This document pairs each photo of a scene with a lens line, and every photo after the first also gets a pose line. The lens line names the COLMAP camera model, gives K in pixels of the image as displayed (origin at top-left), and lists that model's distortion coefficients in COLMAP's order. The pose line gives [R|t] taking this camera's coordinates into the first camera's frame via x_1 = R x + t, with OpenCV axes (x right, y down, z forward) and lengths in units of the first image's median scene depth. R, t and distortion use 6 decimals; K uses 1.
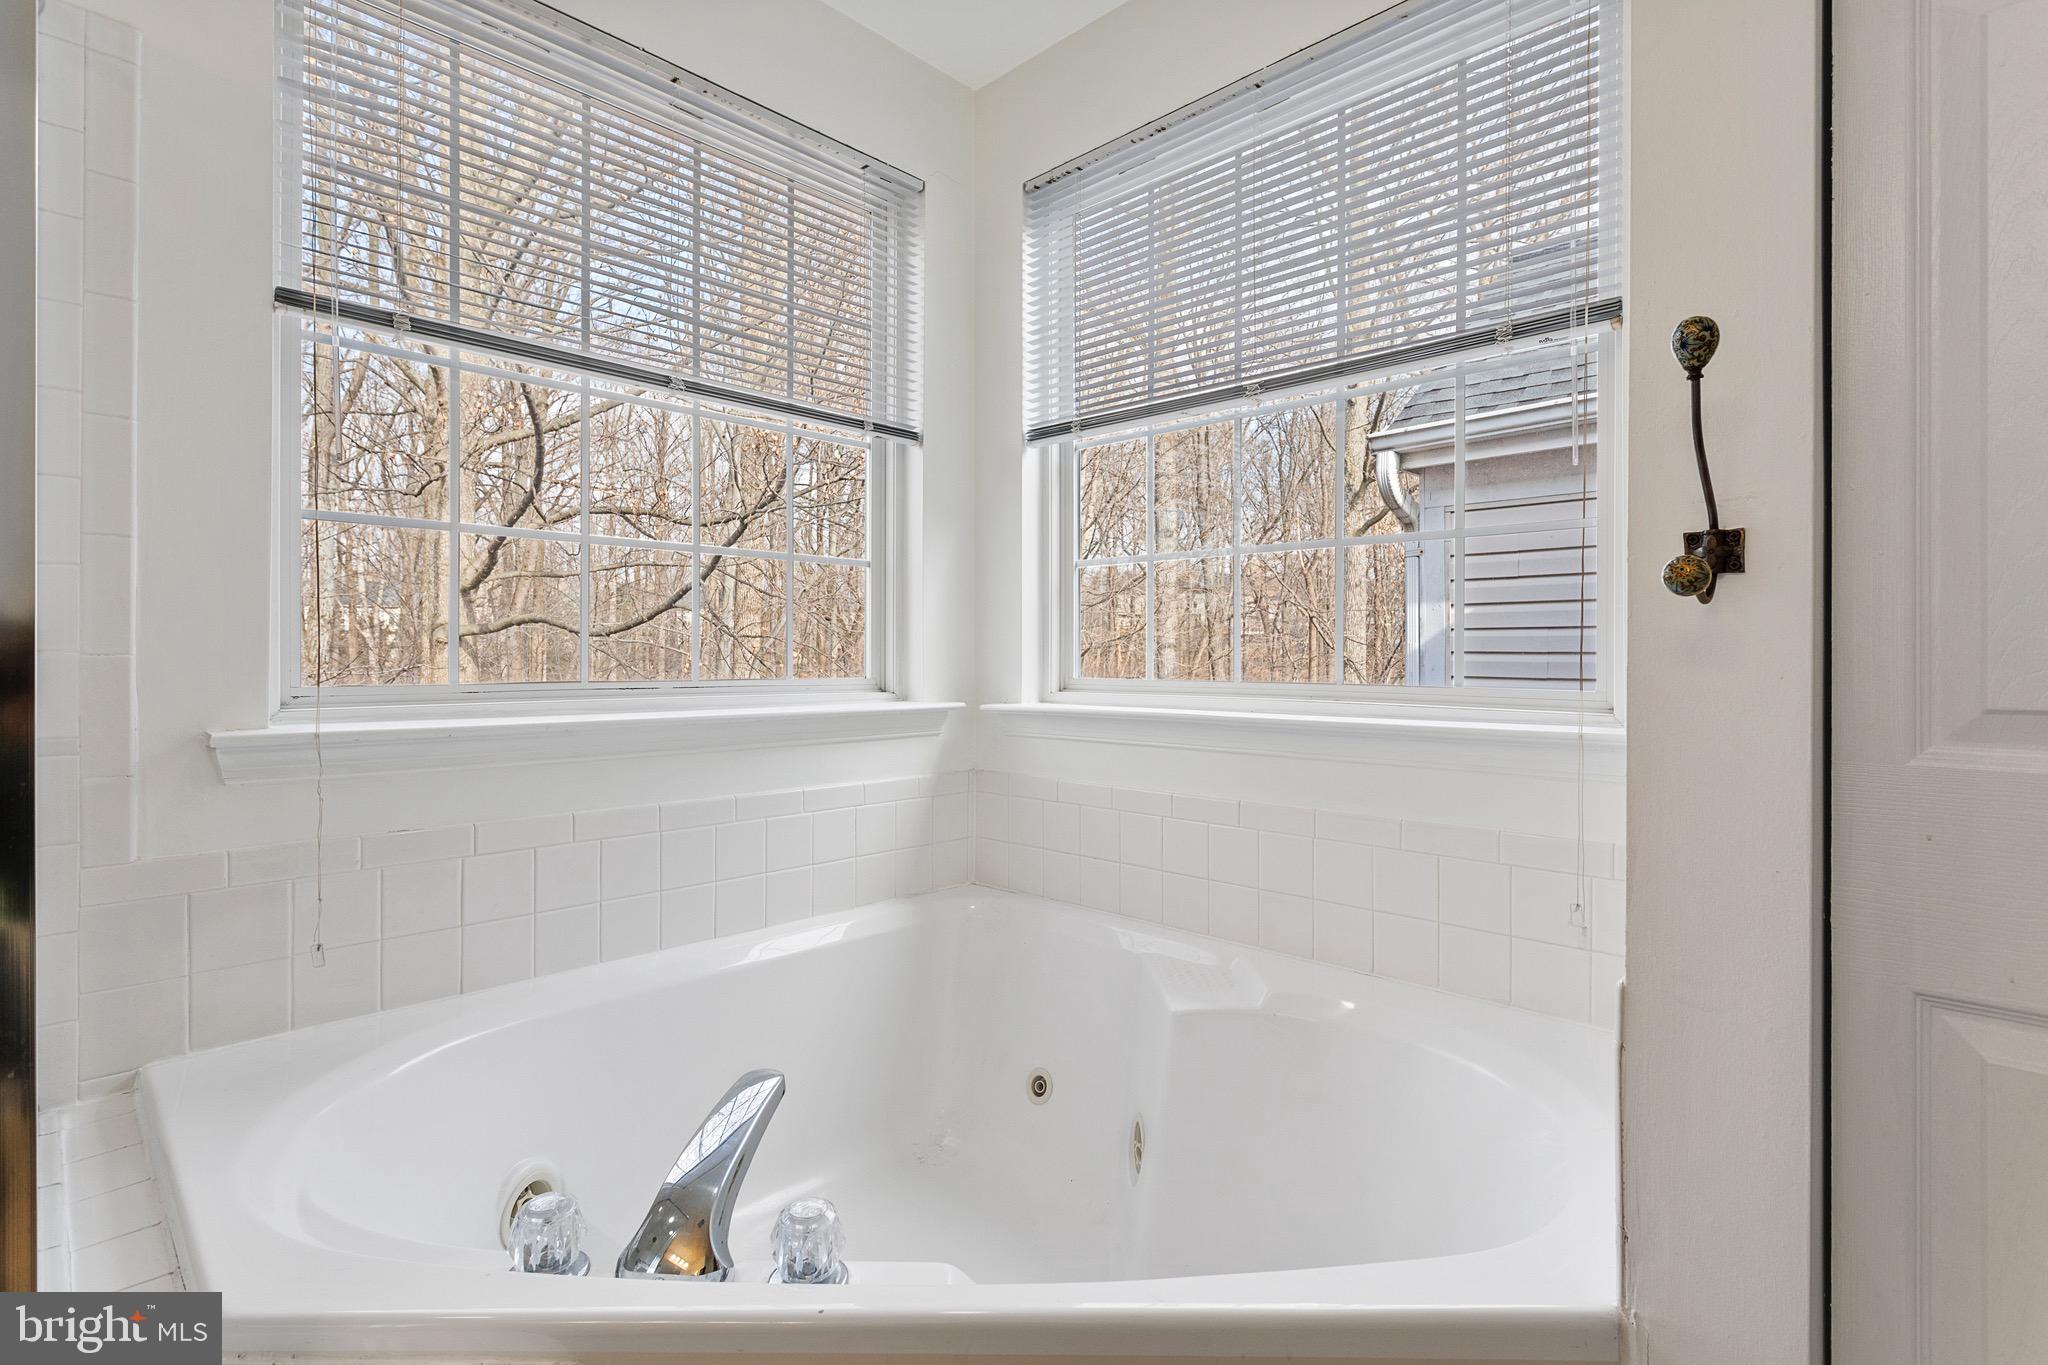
lens RADIAL K [[973.6, 0, 1018.8], [0, 973.6, 665.5], [0, 0, 1]] dist [-0.000227, 0.000254]
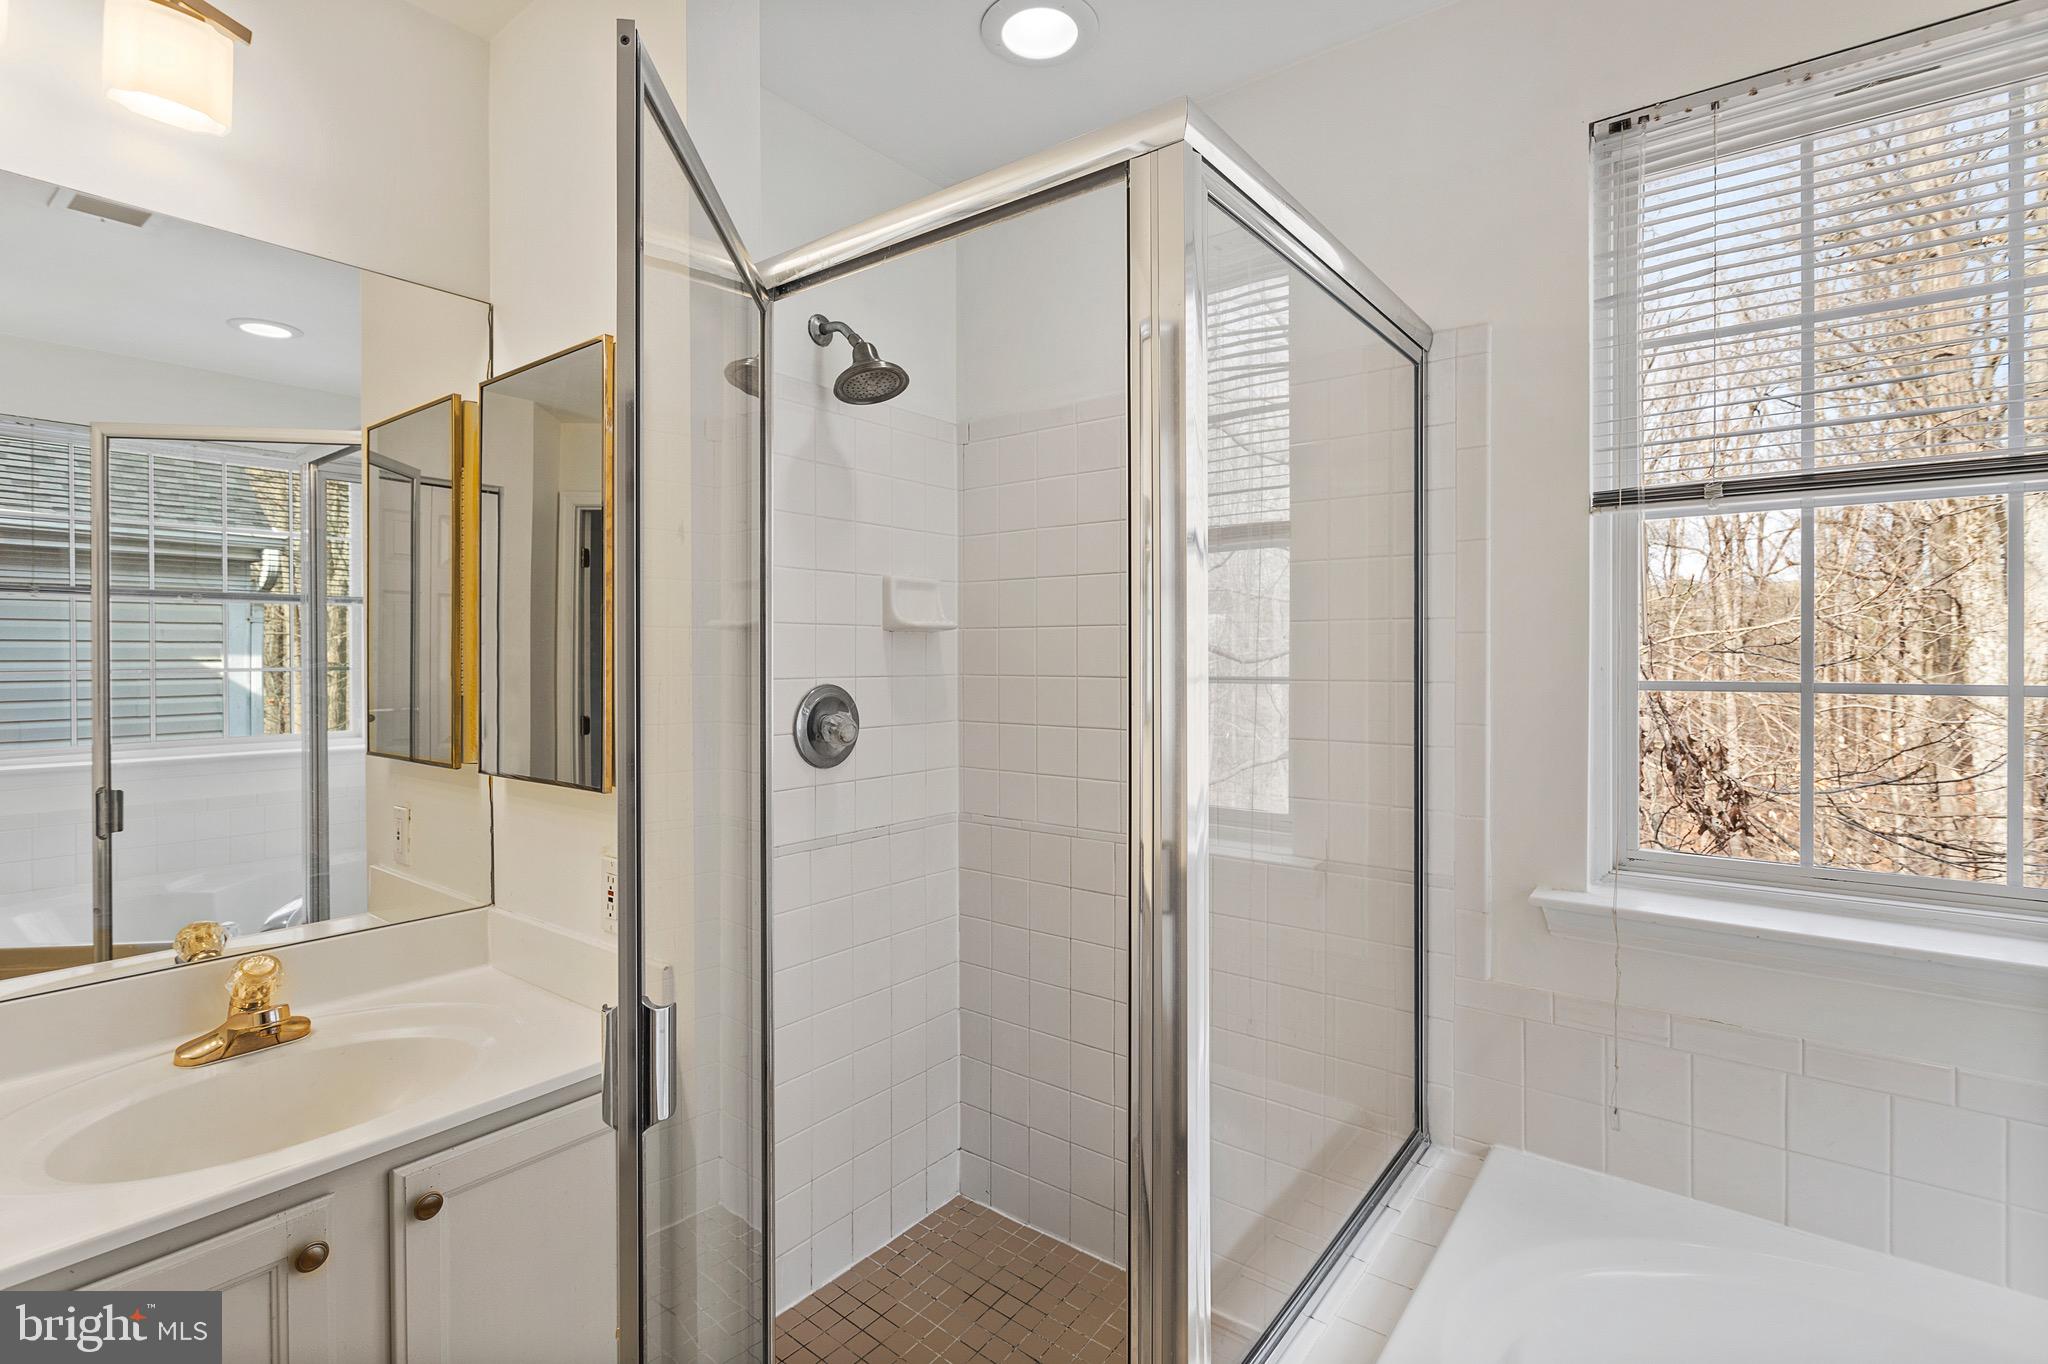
lens RADIAL K [[974.7, 0, 1020.5], [0, 974.7, 660.6], [0, 0, 1]] dist [0.002297, 0.000970]
pose [[0.107826, 0.002144, -0.994167, 0.260948], [-0.000474, 0.999998, 0.002106, -0.199549], [0.994170, 0.000244, 0.107827, 0.240449]]
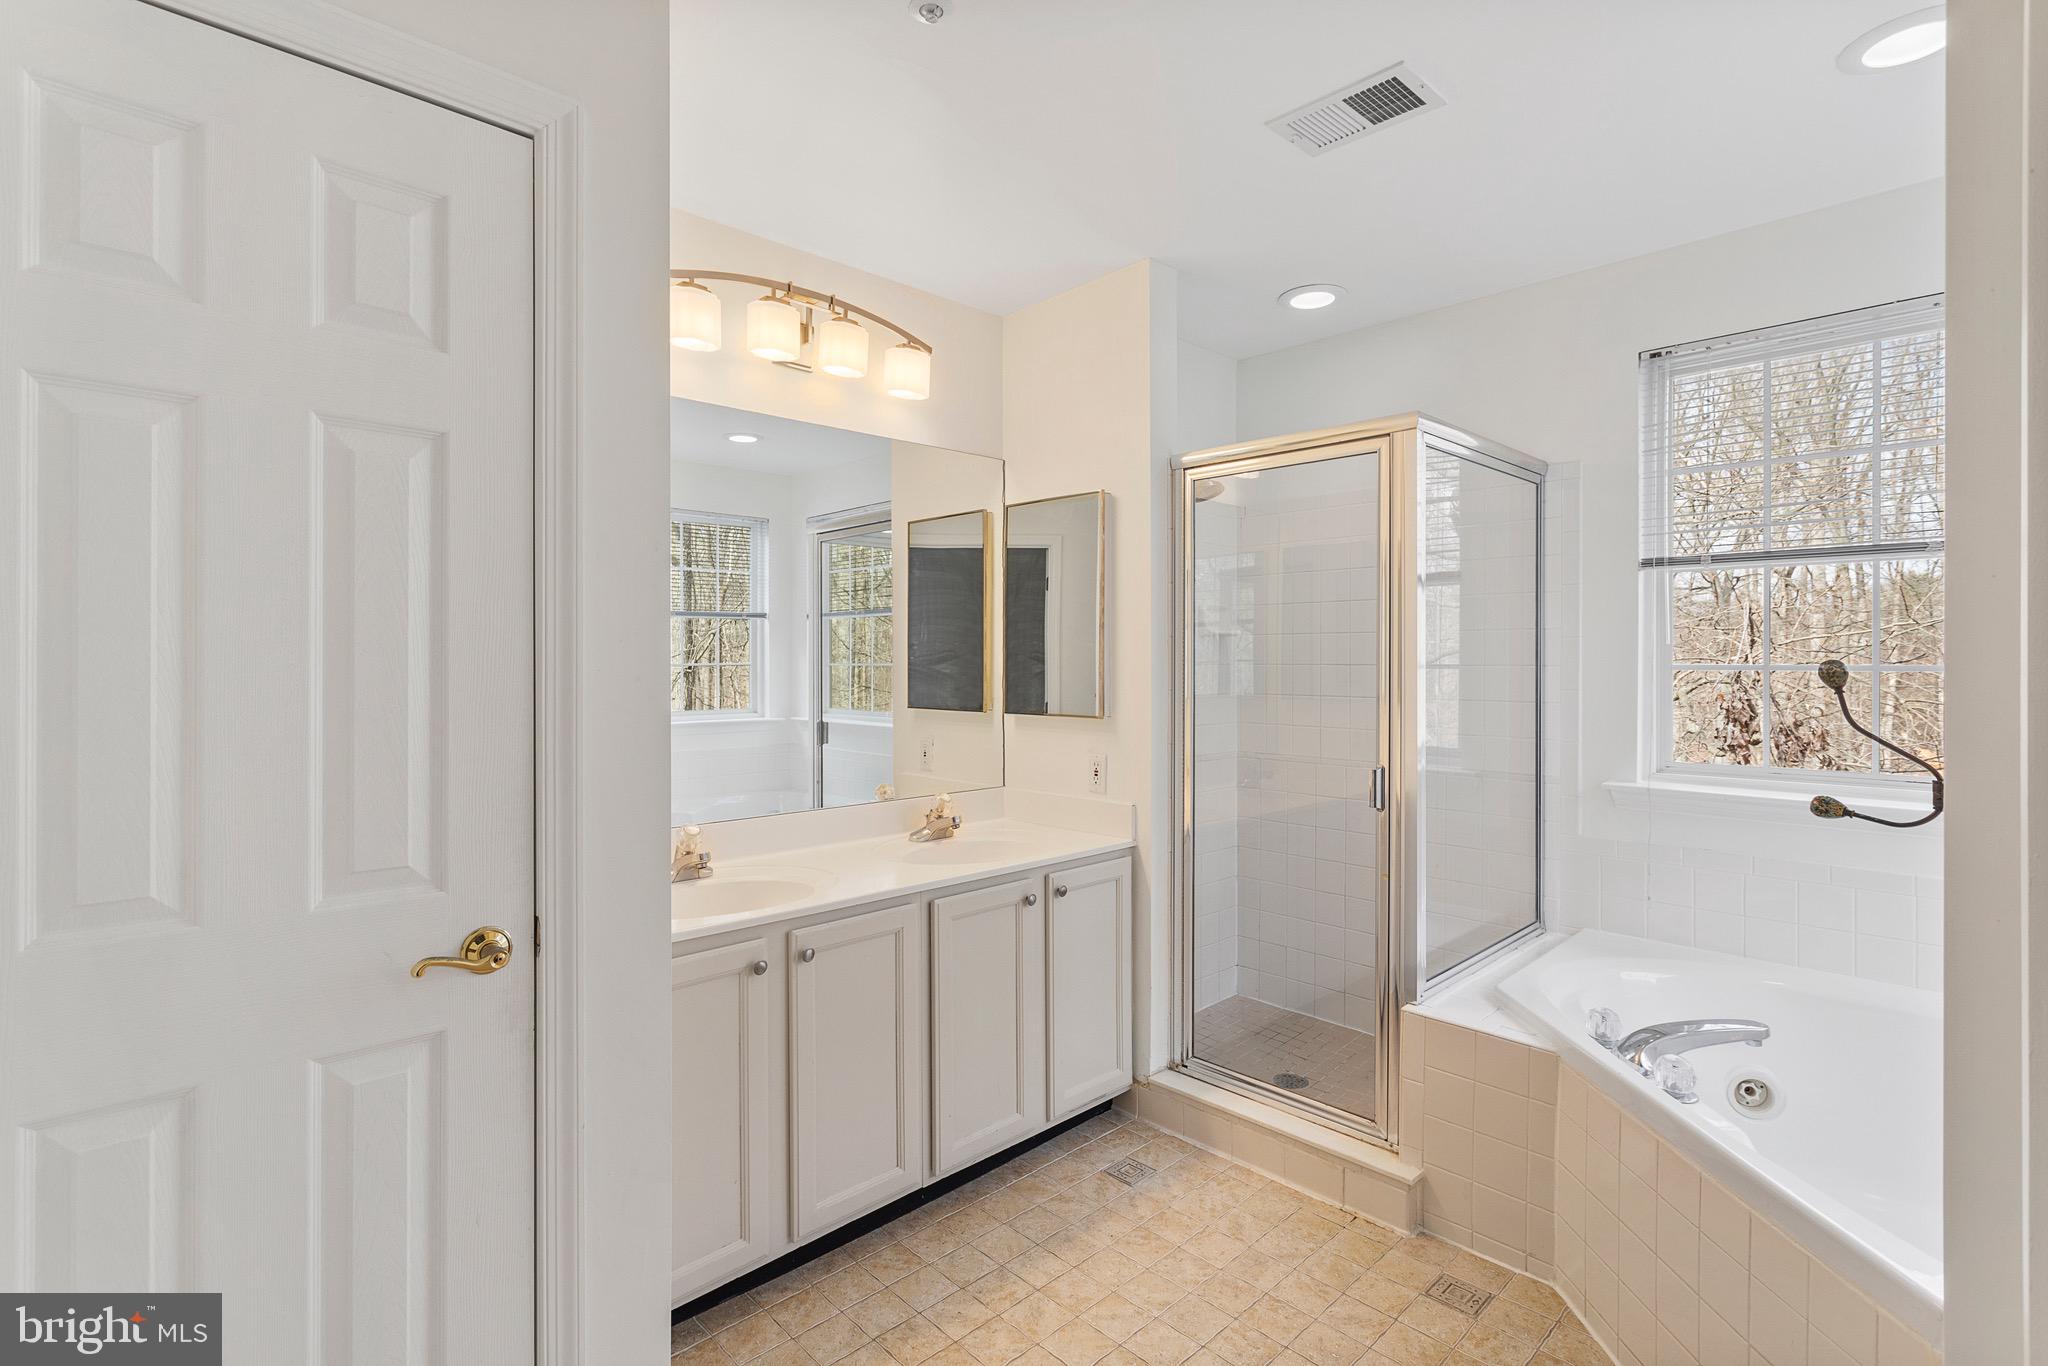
lens RADIAL K [[973.6, 0, 1018.8], [0, 973.6, 666.0], [0, 0, 1]] dist [-0.000227, 0.000254]
pose [[-0.032739, 0.000411, -0.999464, 1.239637], [-0.002679, 0.999996, 0.000499, -0.168210], [0.999460, 0.002694, -0.032738, -0.187153]]
